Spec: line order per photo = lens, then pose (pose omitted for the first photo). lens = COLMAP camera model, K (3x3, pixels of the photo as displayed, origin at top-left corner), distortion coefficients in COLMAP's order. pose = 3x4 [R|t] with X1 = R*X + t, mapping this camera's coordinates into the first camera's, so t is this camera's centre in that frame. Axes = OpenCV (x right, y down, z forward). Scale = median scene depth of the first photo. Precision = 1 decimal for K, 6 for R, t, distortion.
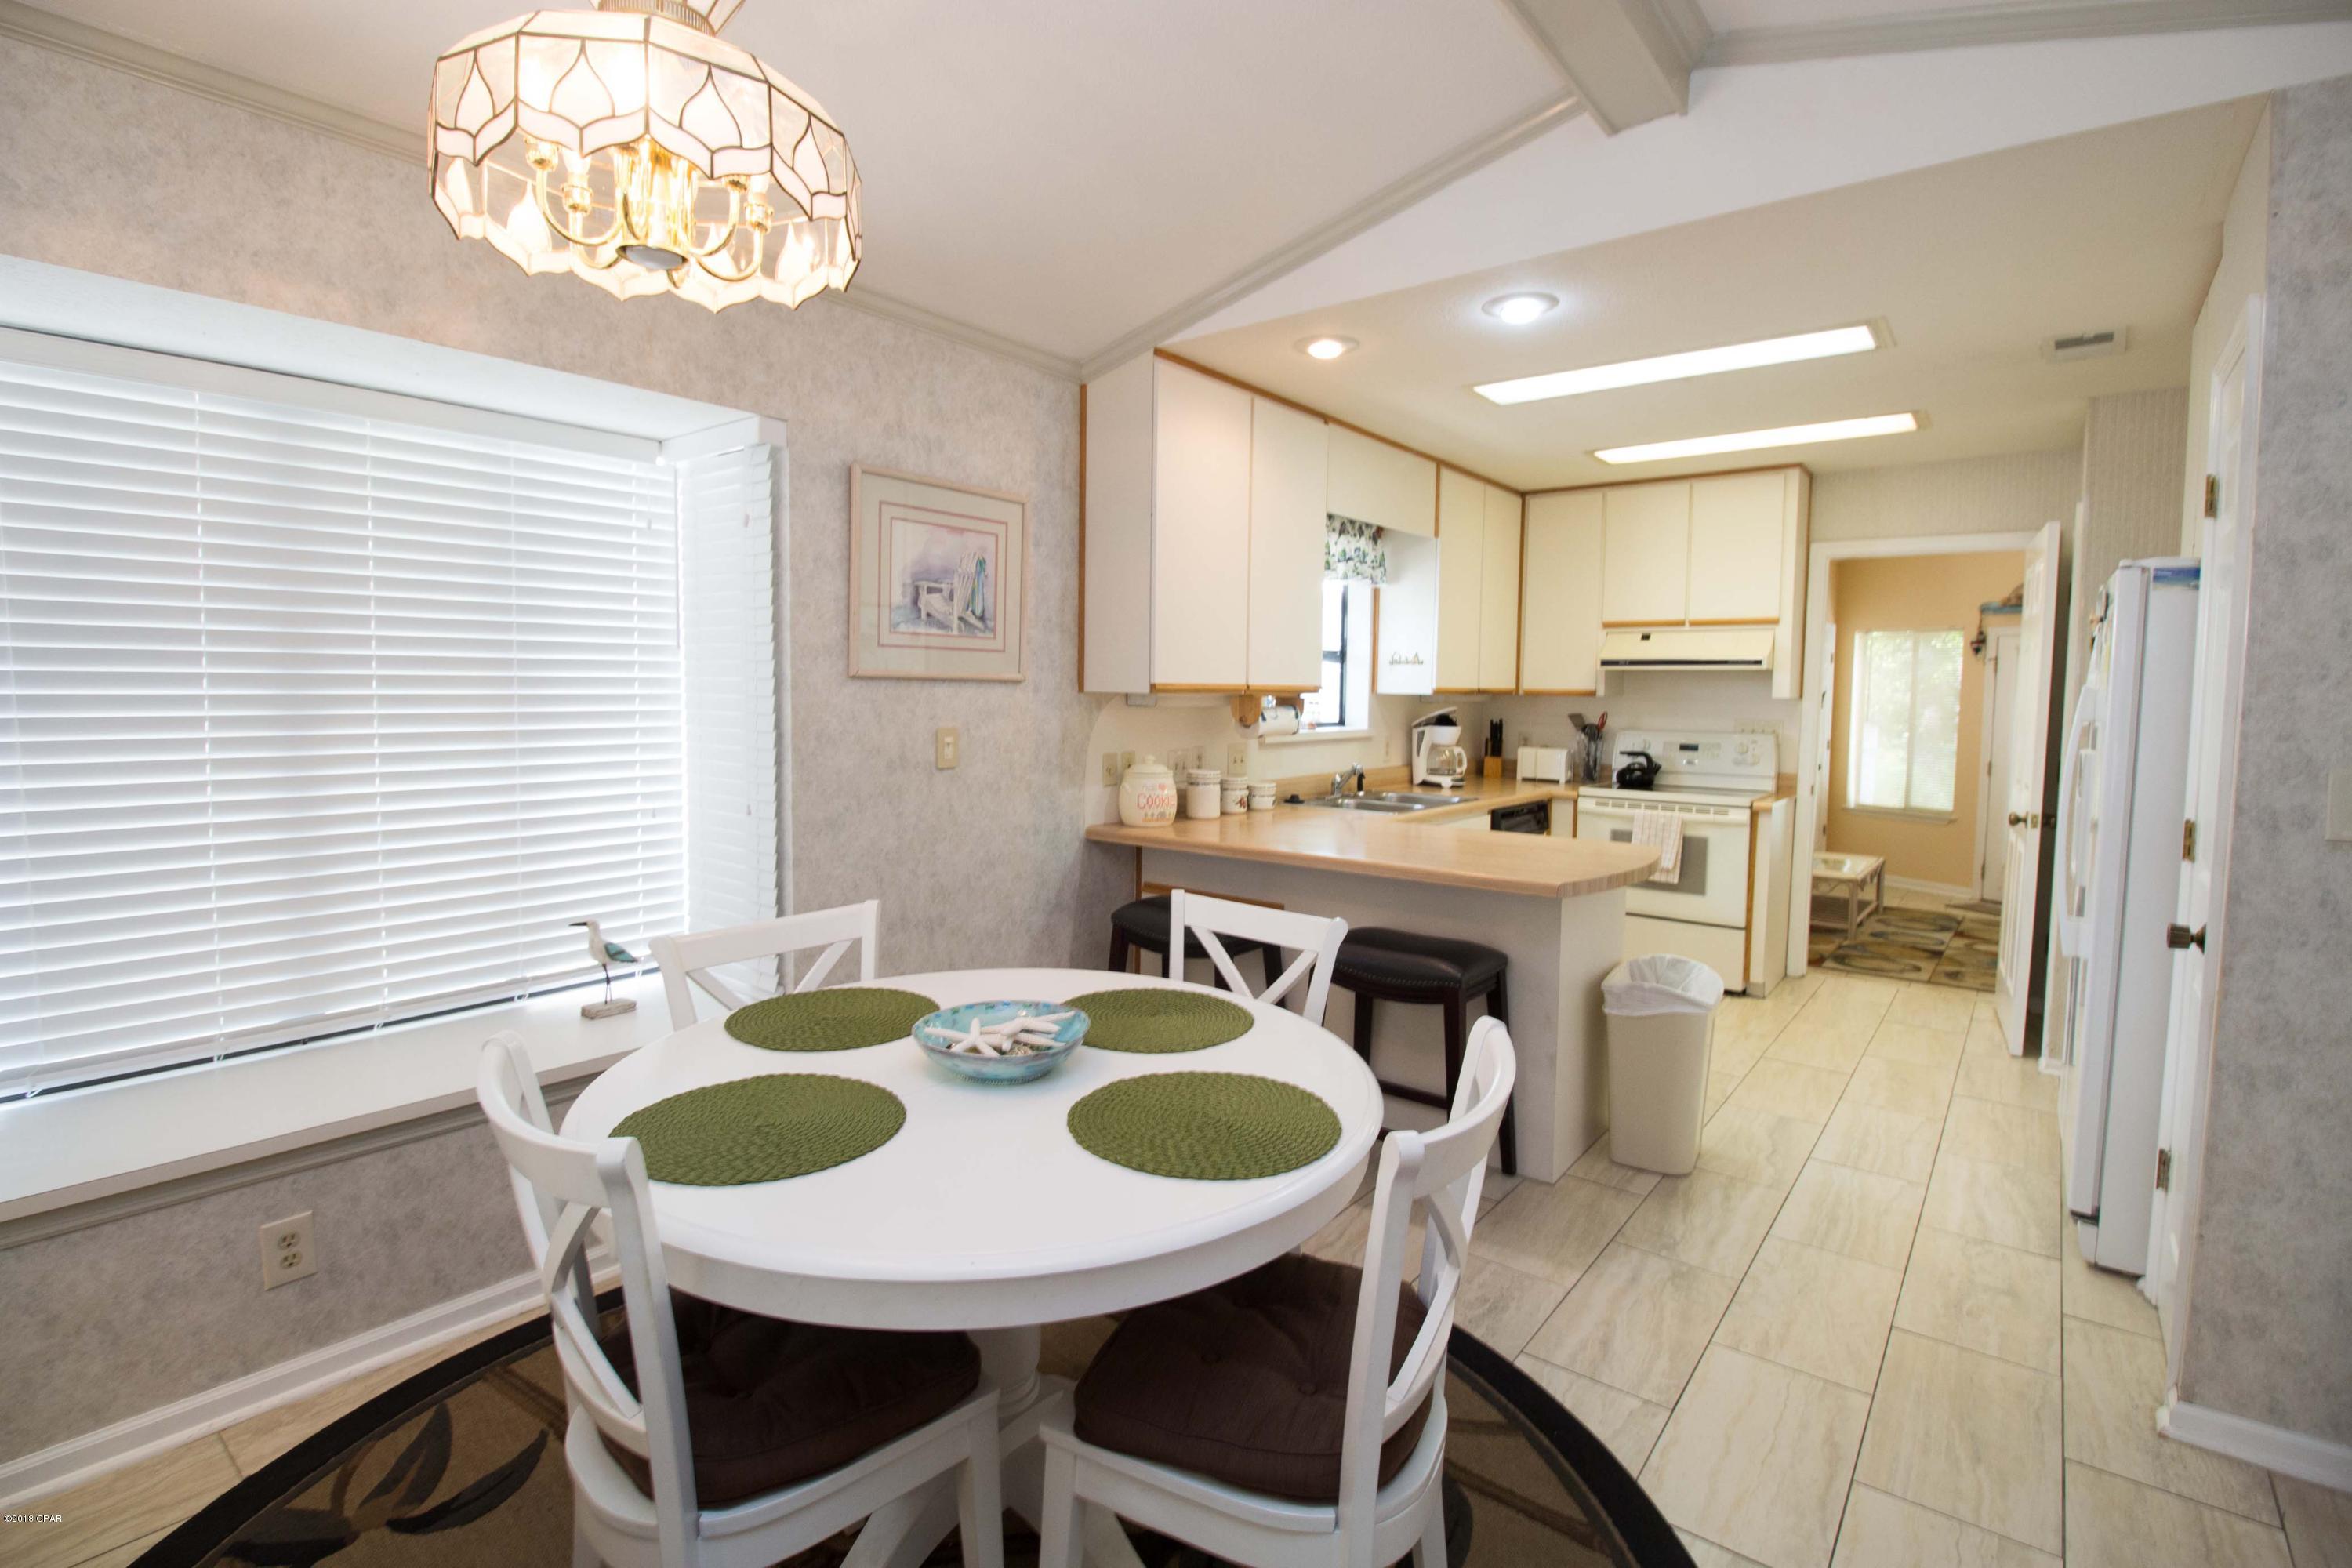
lens RADIAL K [[1095.2, 0, 1174.4], [0, 1095.2, 757.3], [0, 0, 1]] dist [0.001168, -0.013182]
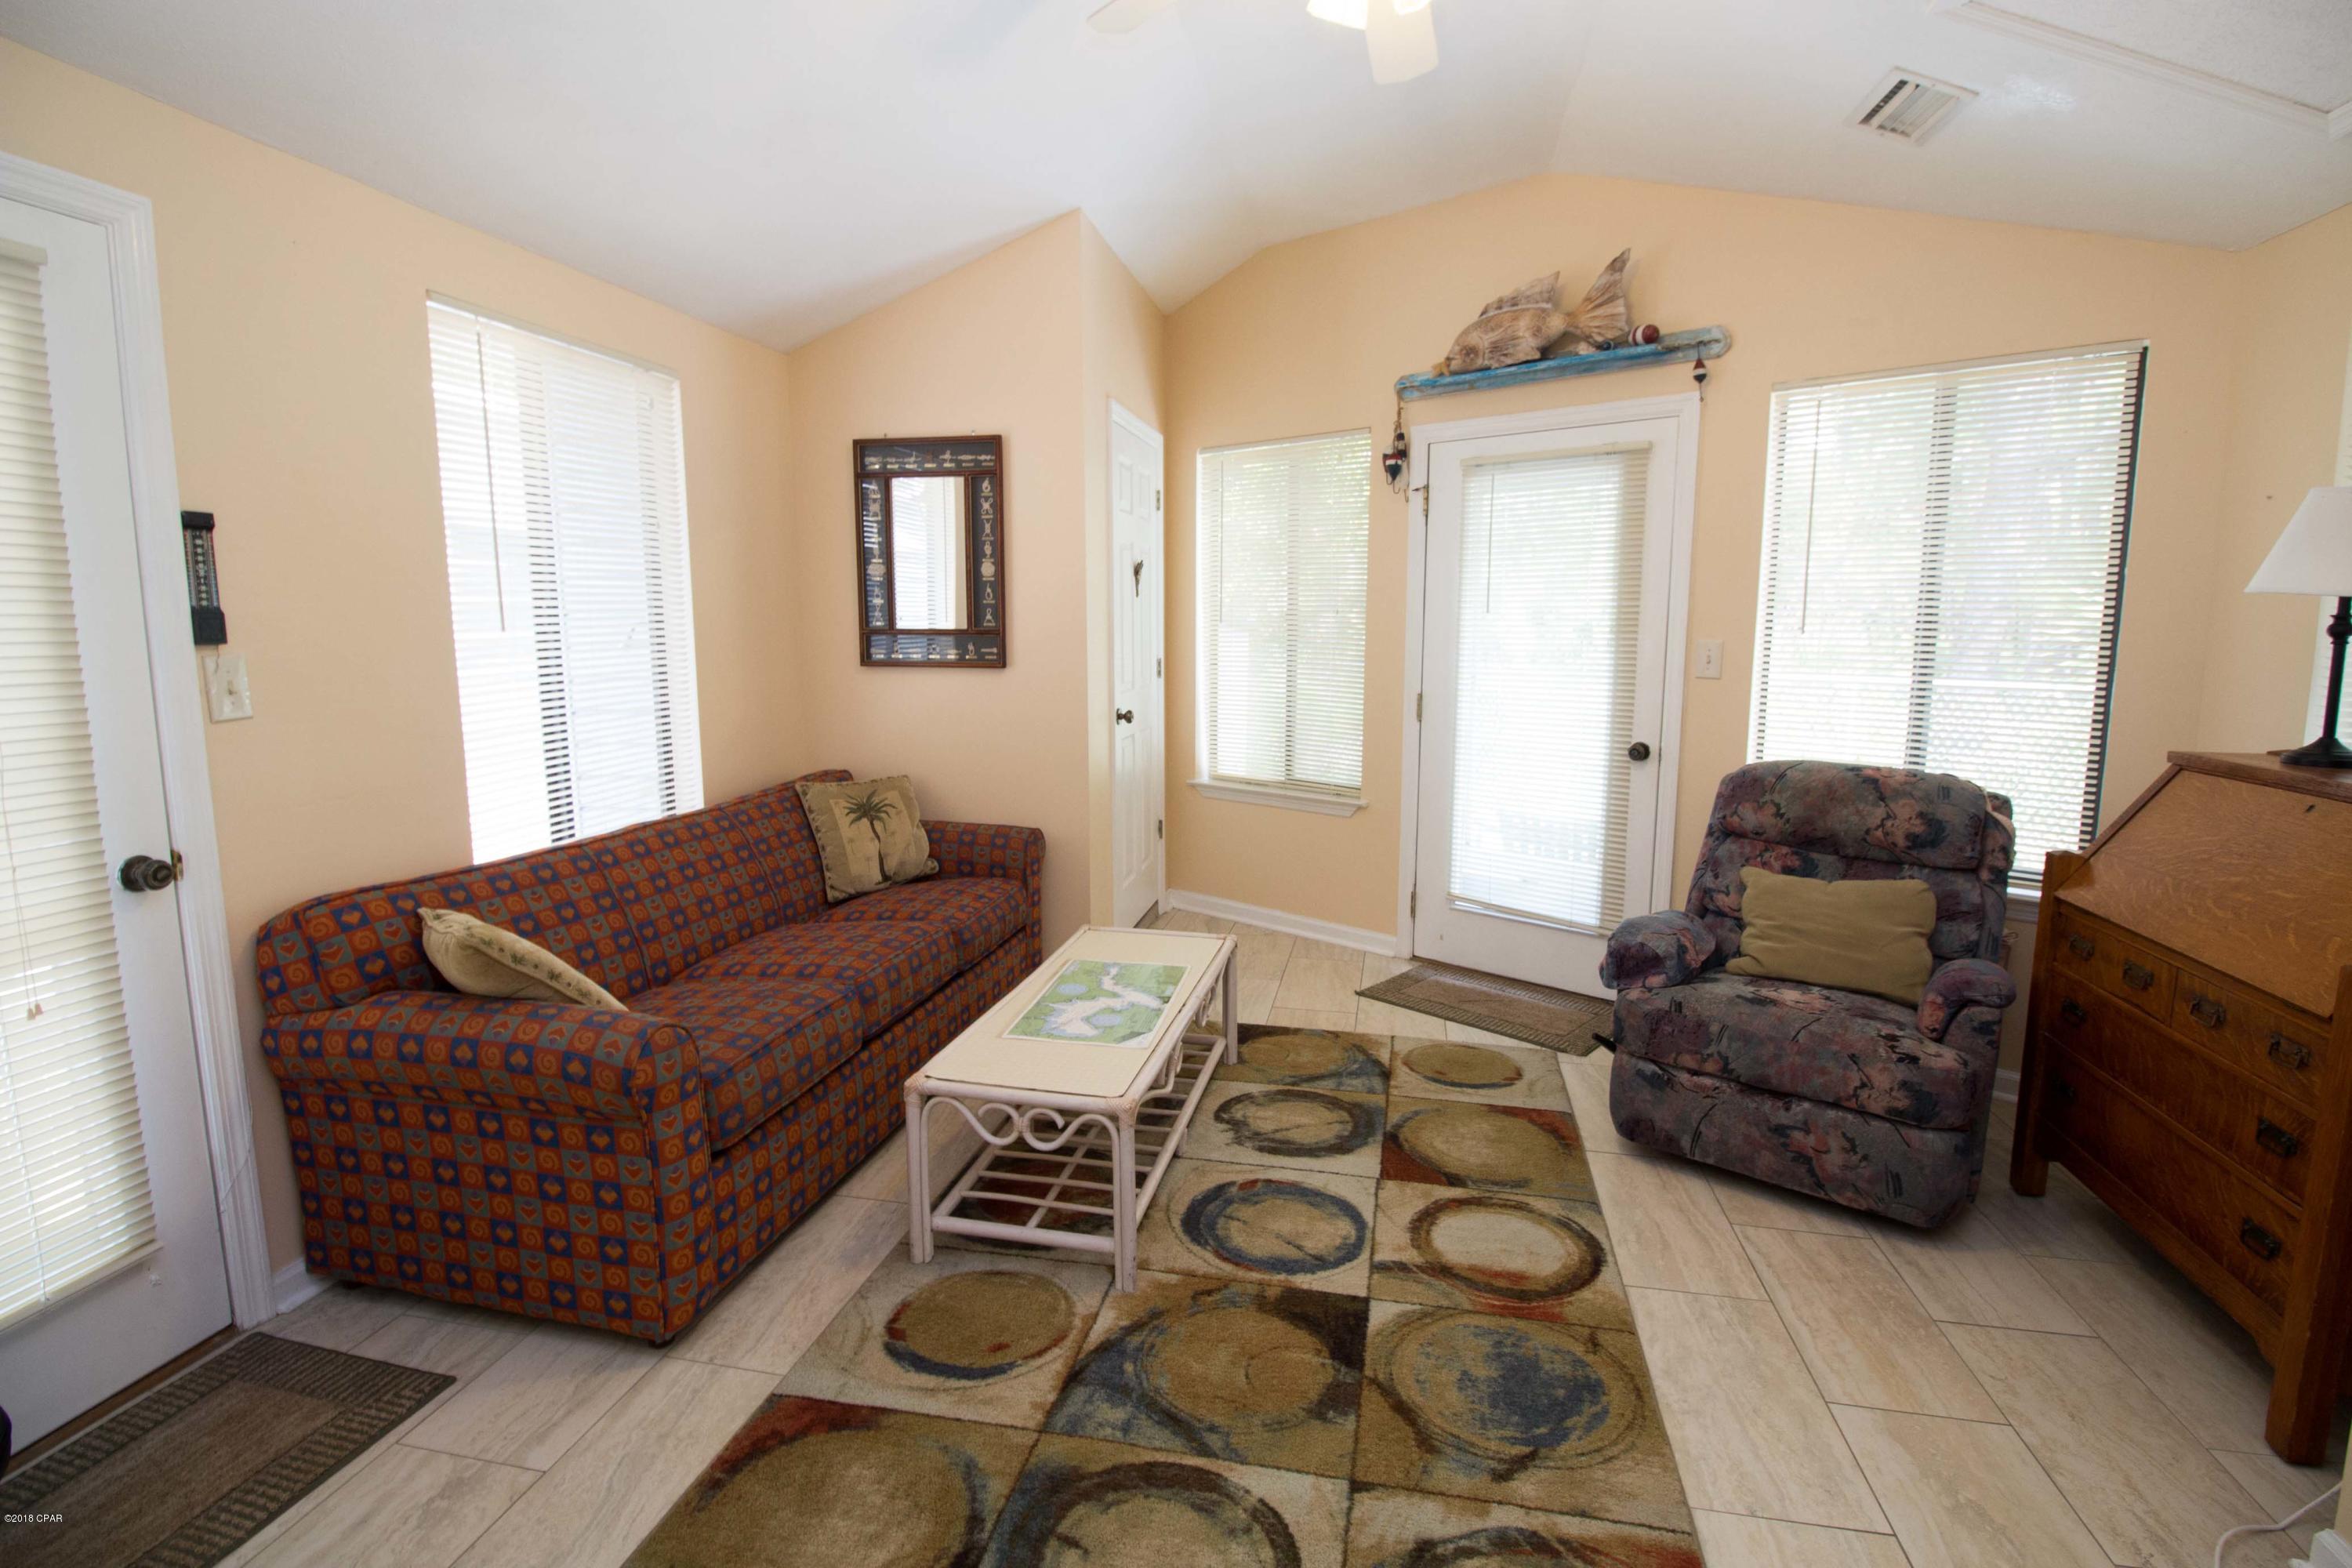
lens RADIAL K [[1095.2, 0, 1177.1], [0, 1095.2, 753.7], [0, 0, 1]] dist [0.001168, -0.013182]
pose [[0.892496, -0.069413, 0.445683, 0.674547], [0.039157, 0.996281, 0.076753, -0.019030], [-0.449353, -0.051050, 0.891894, 0.962360]]
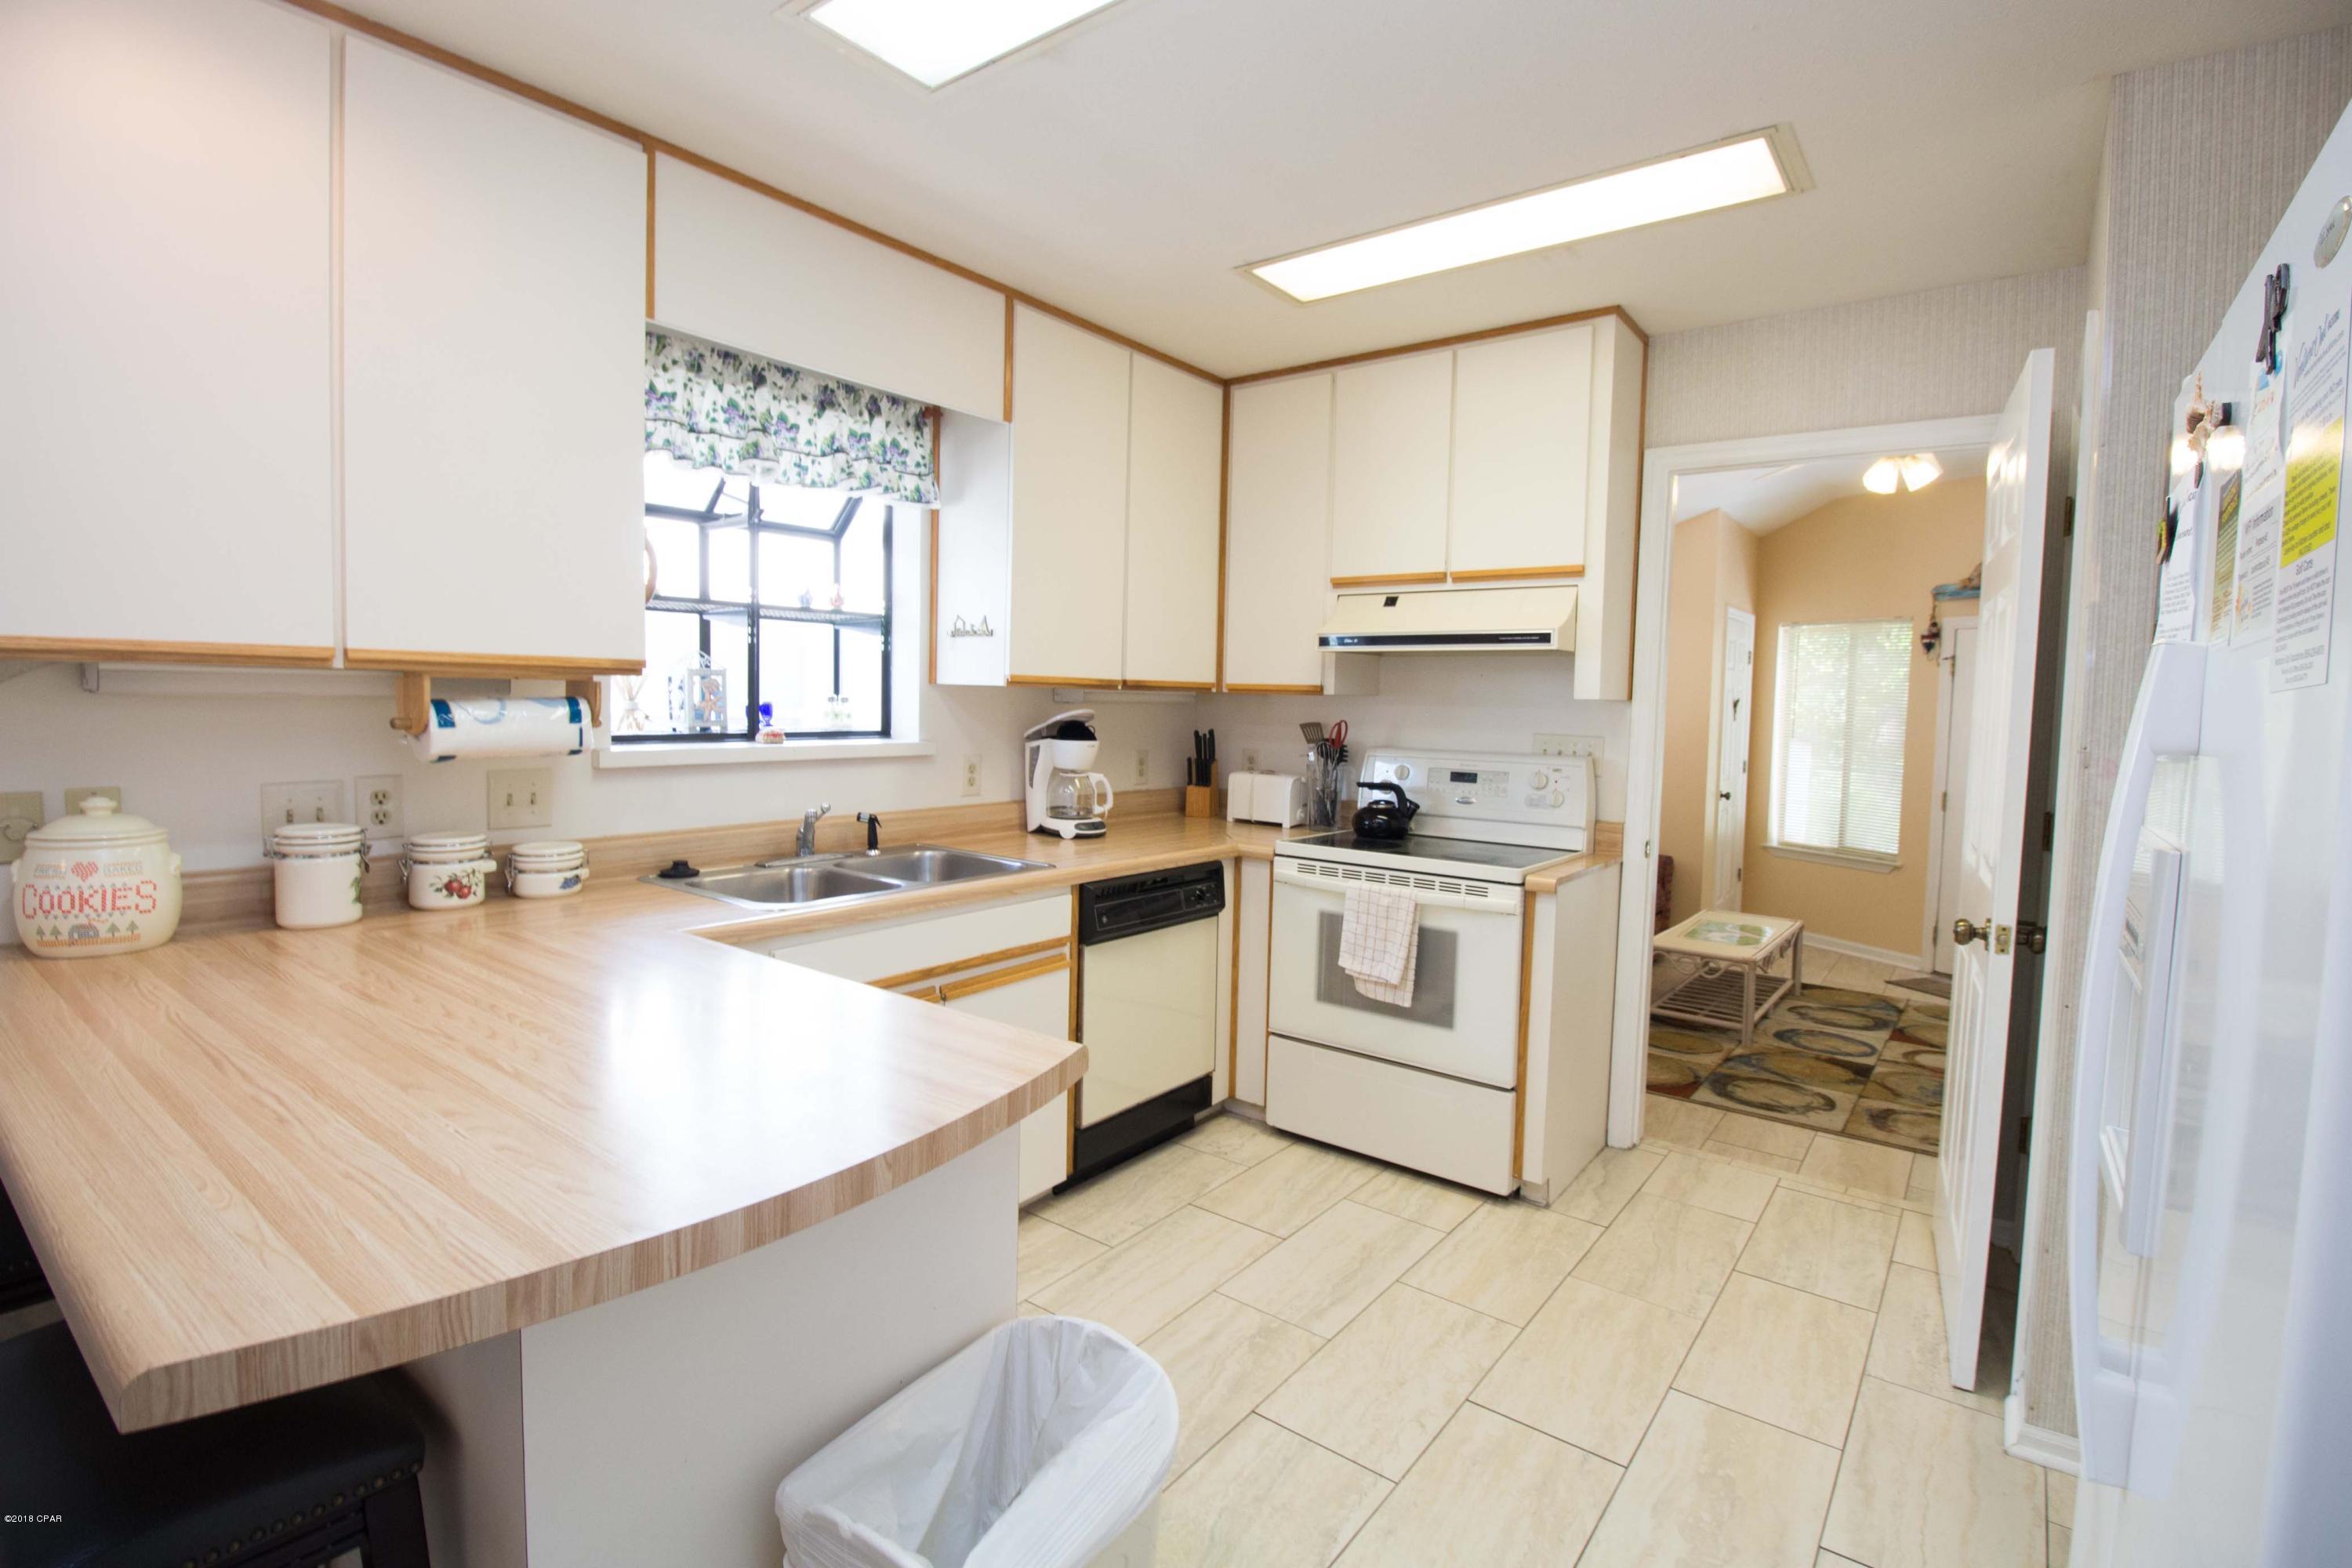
lens RADIAL K [[1095.2, 0, 1176.8], [0, 1095.2, 756.4], [0, 0, 1]] dist [0.001168, -0.013182]
pose [[0.999732, 0.010761, 0.020477, 0.313185], [-0.010603, 0.999913, -0.007828, -0.015362], [-0.020560, 0.007608, 0.999760, 0.397935]]
